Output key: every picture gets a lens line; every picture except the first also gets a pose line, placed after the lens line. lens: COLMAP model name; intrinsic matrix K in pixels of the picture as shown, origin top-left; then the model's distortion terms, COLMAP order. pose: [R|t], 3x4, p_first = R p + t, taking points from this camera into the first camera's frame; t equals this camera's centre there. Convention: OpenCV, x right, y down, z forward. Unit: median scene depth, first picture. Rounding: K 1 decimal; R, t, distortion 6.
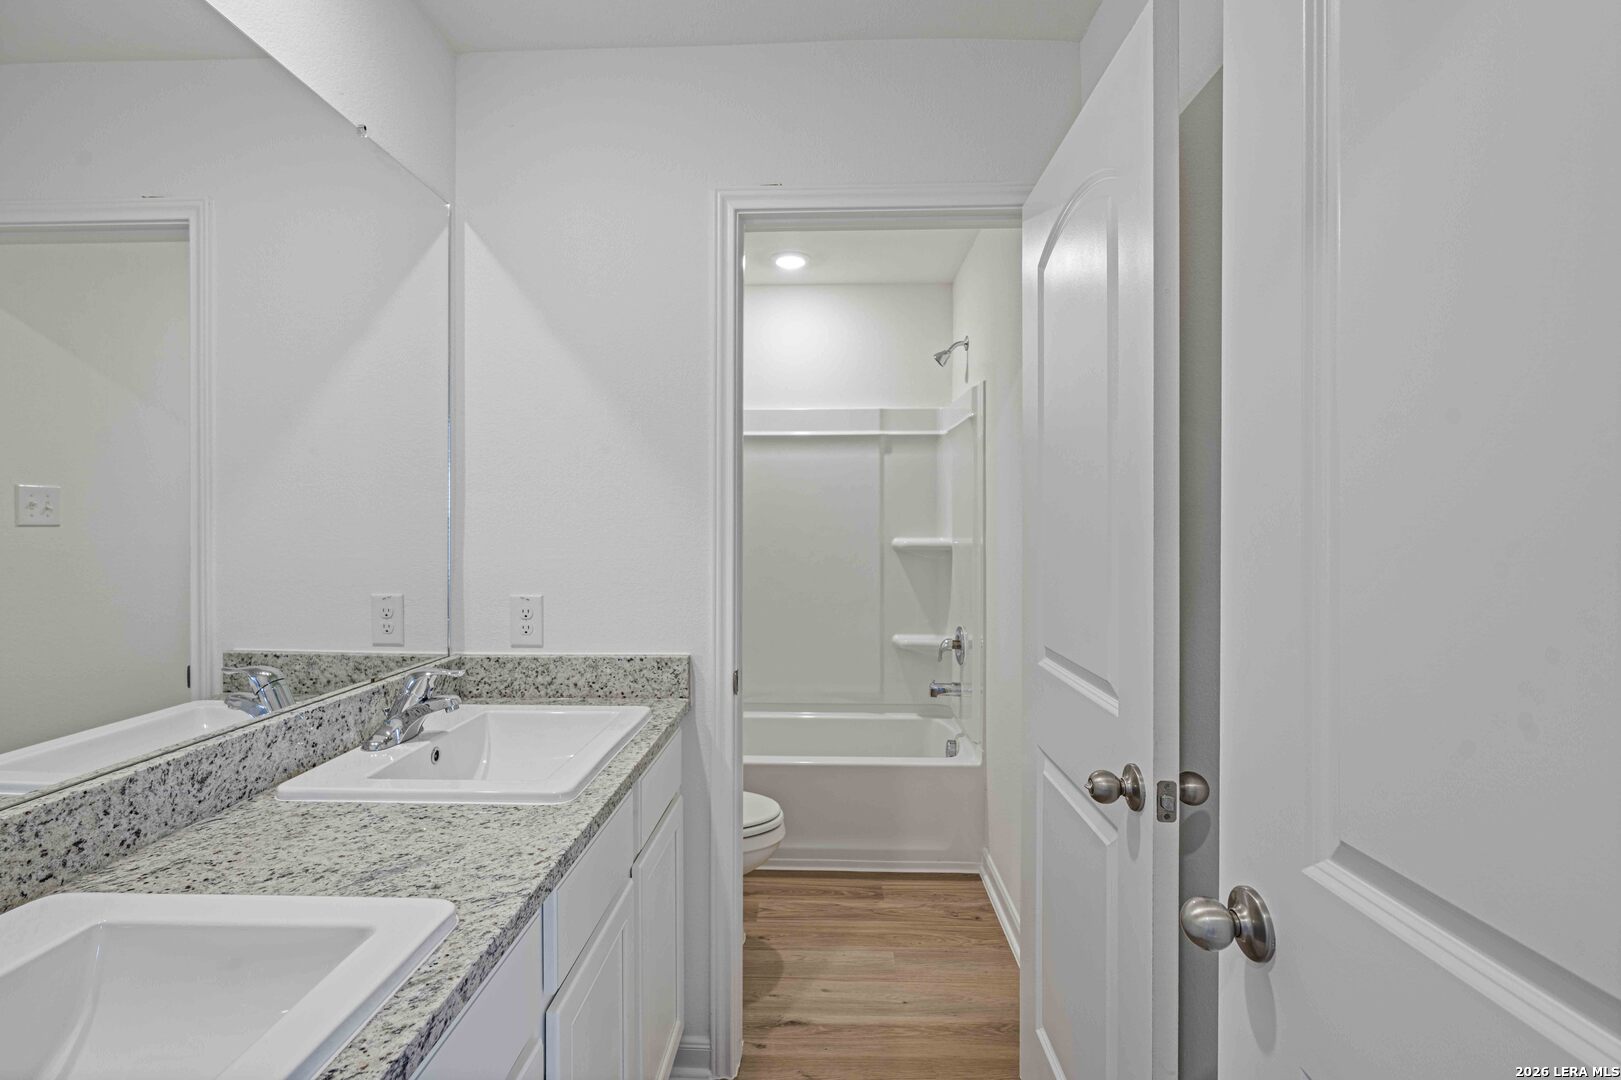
lens RADIAL K [[736.0, 0, 810.5], [0, 736.0, 540.0], [0, 0, 1]] dist [-0.002157, 0.001081]
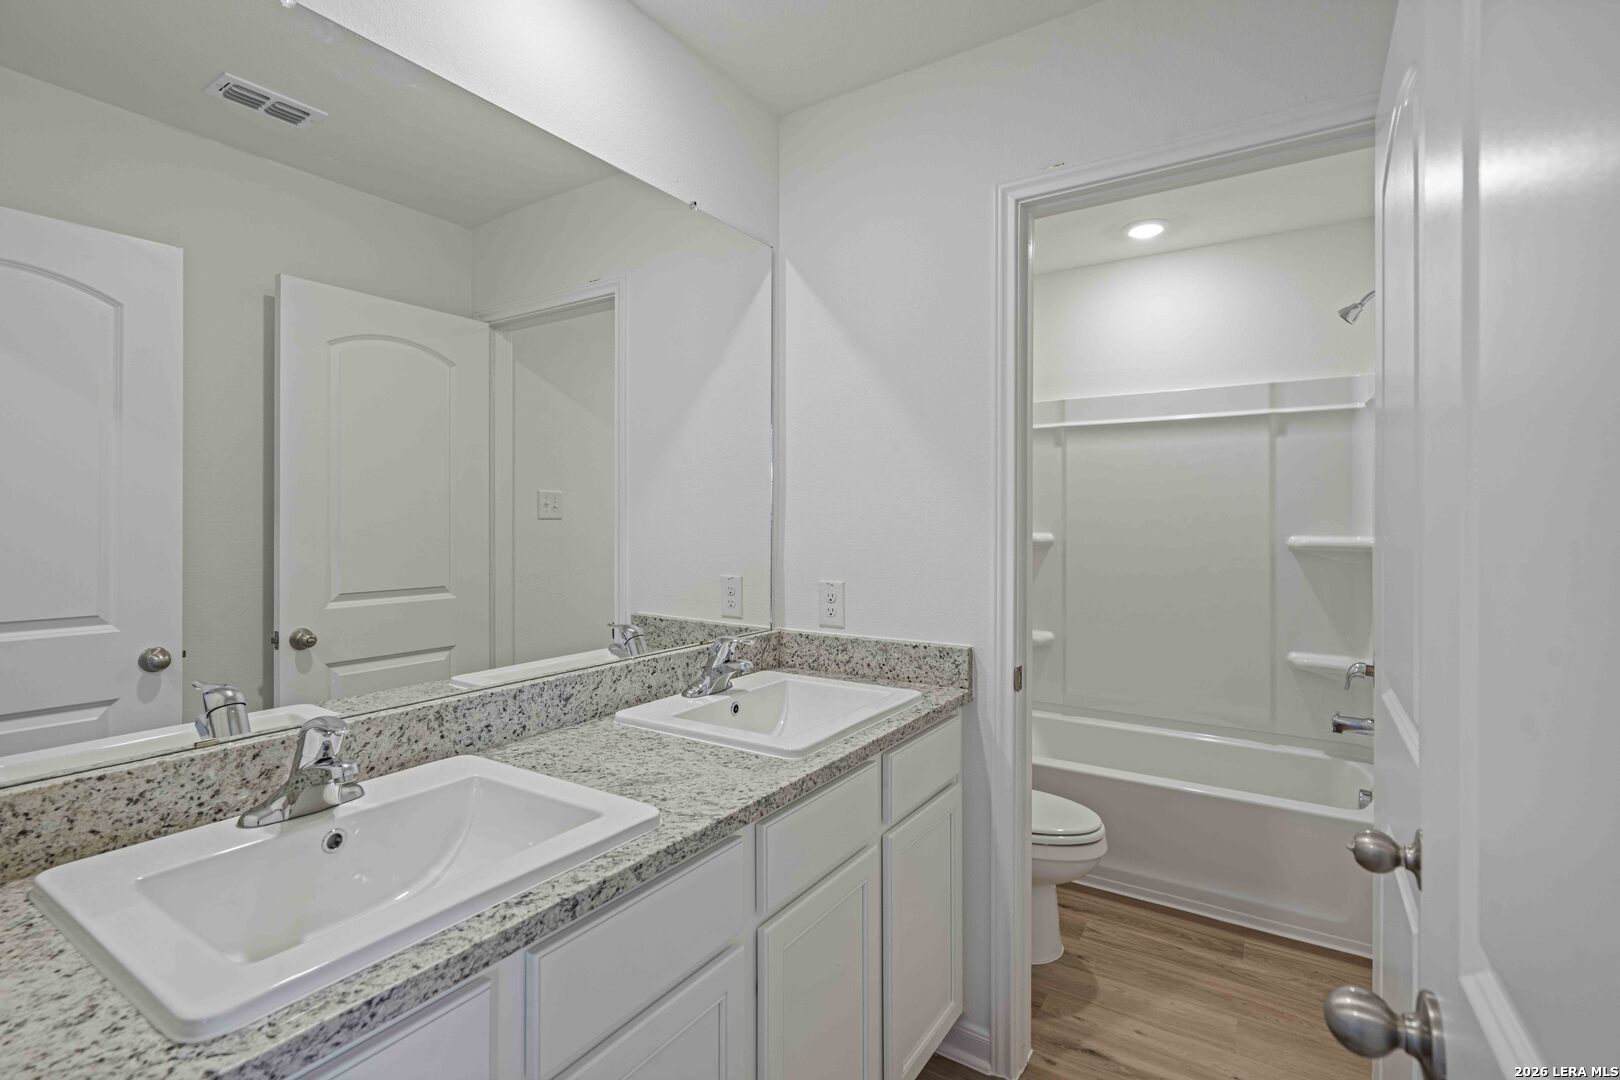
lens RADIAL K [[743.9, 0, 814.4], [0, 743.9, 534.8], [0, 0, 1]] dist [-0.000516, 0.000891]
pose [[0.863882, 0.012739, -0.503534, 0.166050], [-0.013001, 0.999911, 0.002991, 0.000626], [0.503527, 0.003963, 0.863970, 0.002697]]
